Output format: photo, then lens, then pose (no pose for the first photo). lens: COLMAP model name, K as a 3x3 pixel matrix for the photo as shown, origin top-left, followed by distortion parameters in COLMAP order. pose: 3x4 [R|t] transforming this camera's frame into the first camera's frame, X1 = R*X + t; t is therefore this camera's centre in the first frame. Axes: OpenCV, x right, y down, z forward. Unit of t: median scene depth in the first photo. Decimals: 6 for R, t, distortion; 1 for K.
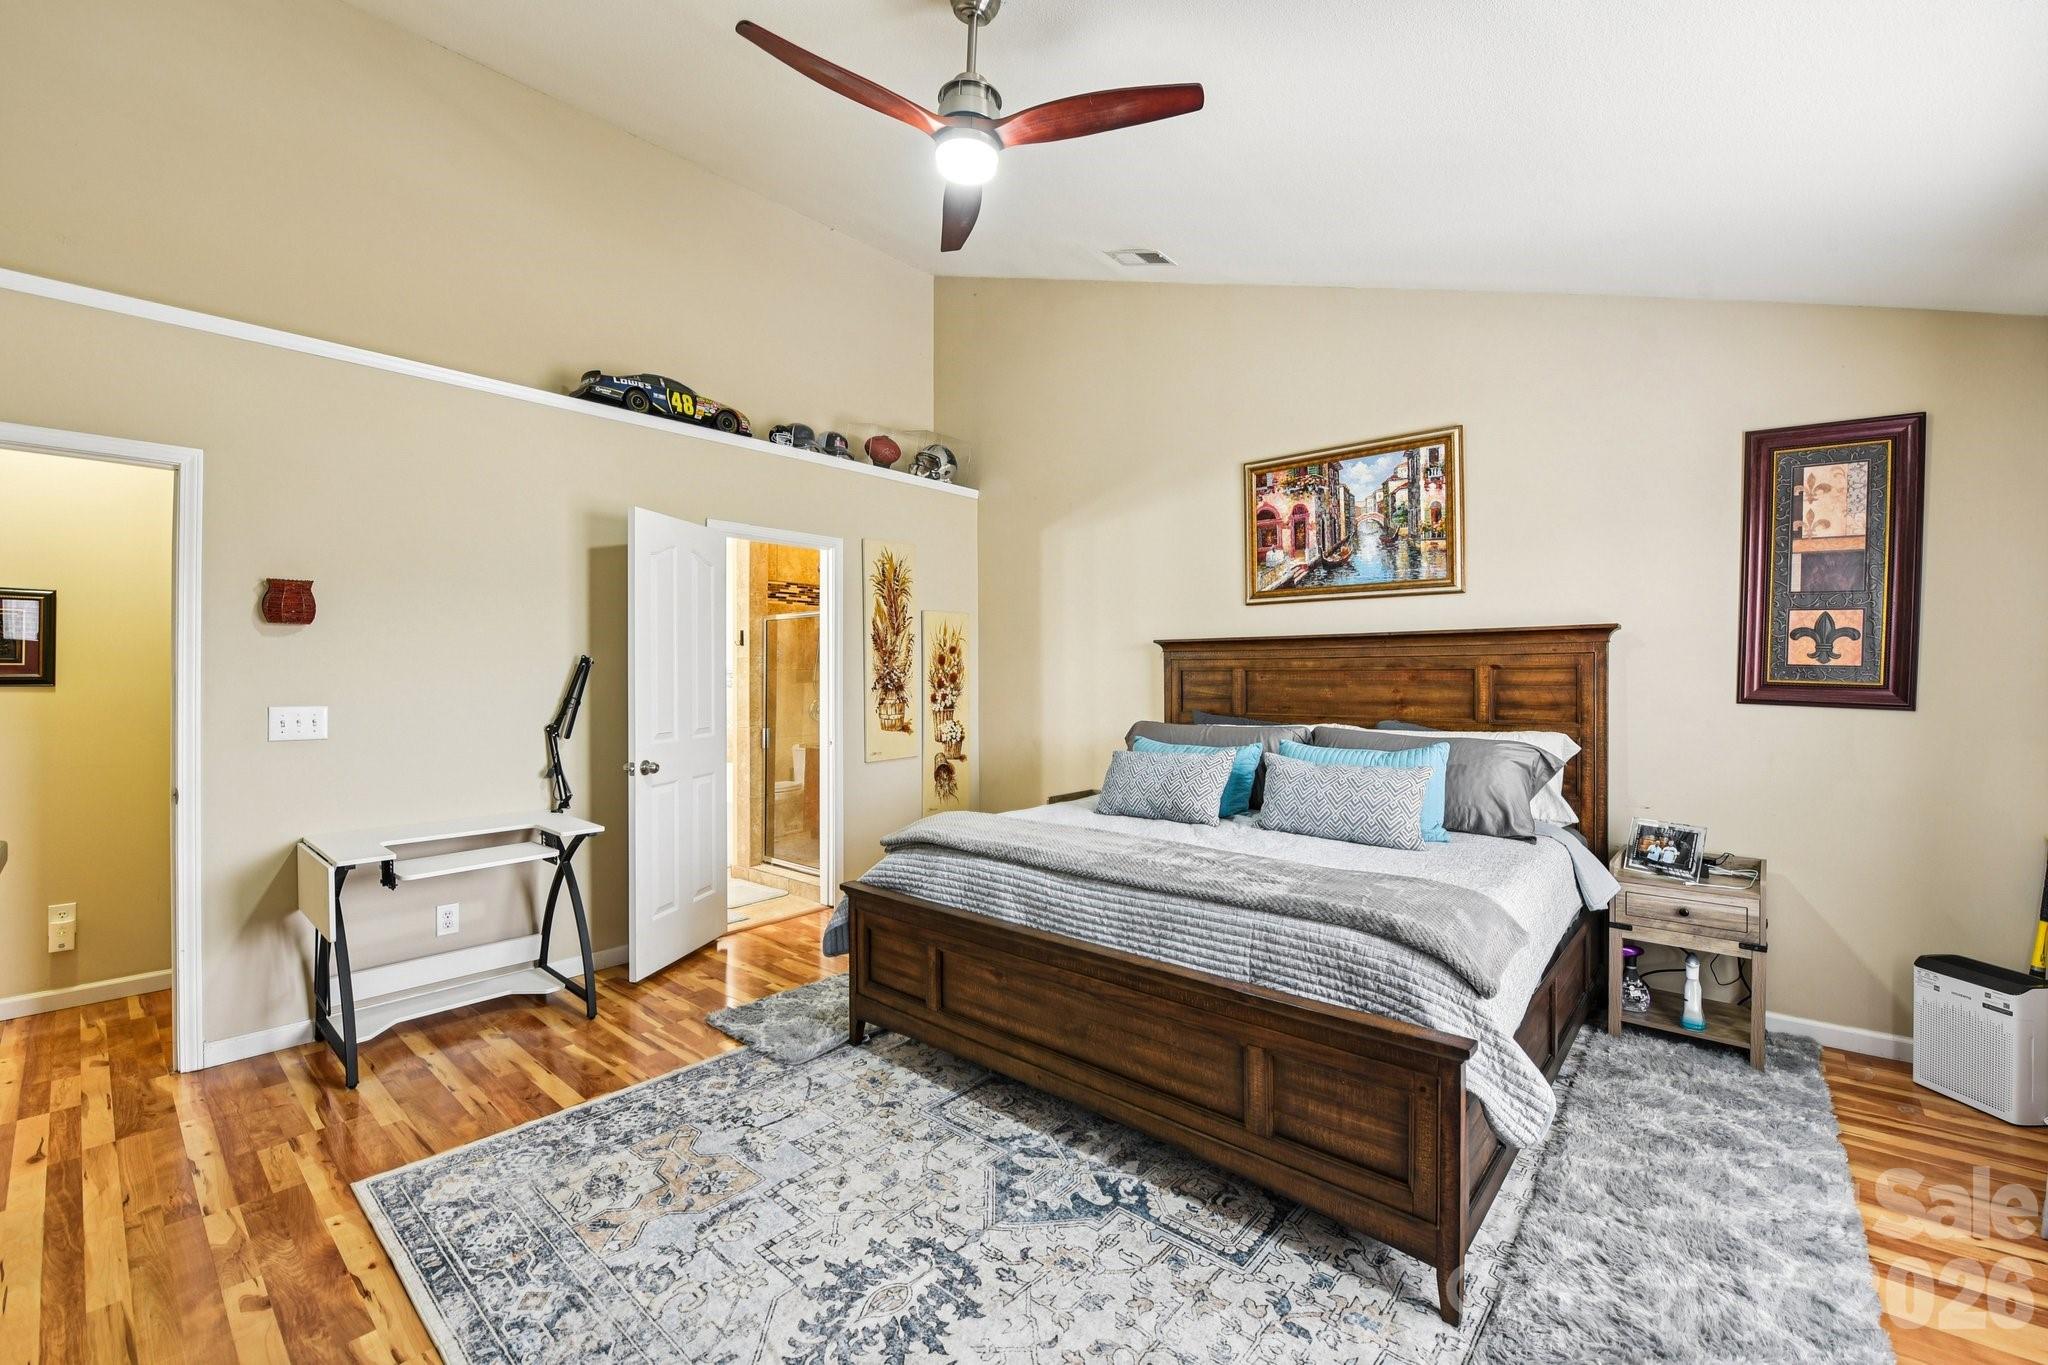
lens RADIAL K [[833.8, 0, 1029.5], [0, 833.8, 679.9], [0, 0, 1]] dist [-0.020532, 0.000219]
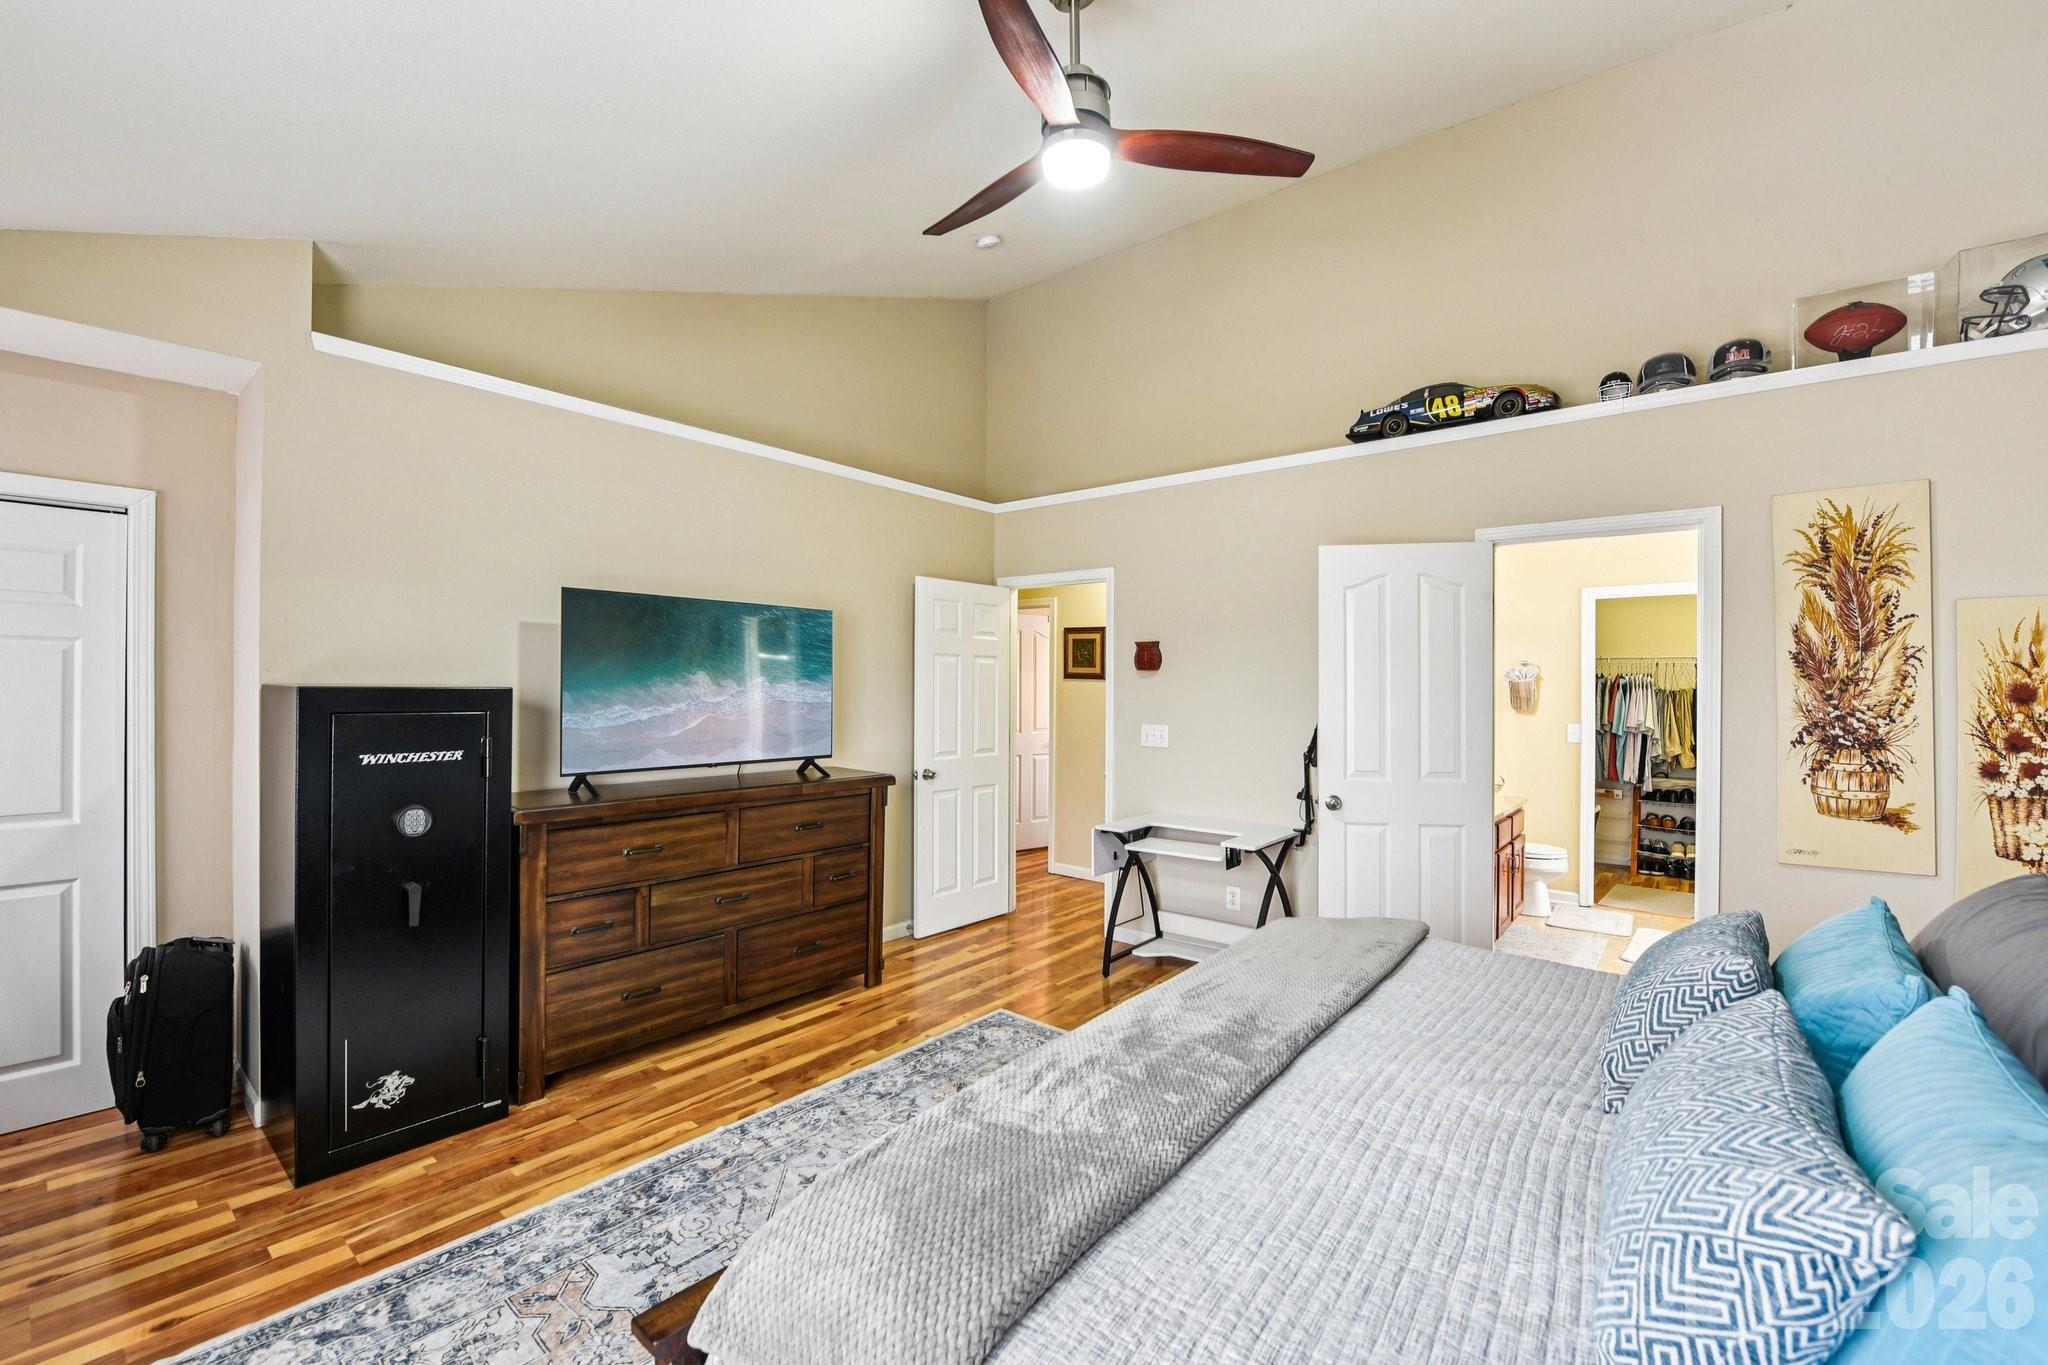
lens RADIAL K [[857.2, 0, 1017.9], [0, 857.2, 692.6], [0, 0, 1]] dist [-0.016787, -0.000192]
pose [[0.023185, 0.008955, -0.999691, 0.511649], [-0.015055, 0.999850, 0.008607, -0.027741], [0.999618, 0.014850, 0.023316, 0.541733]]
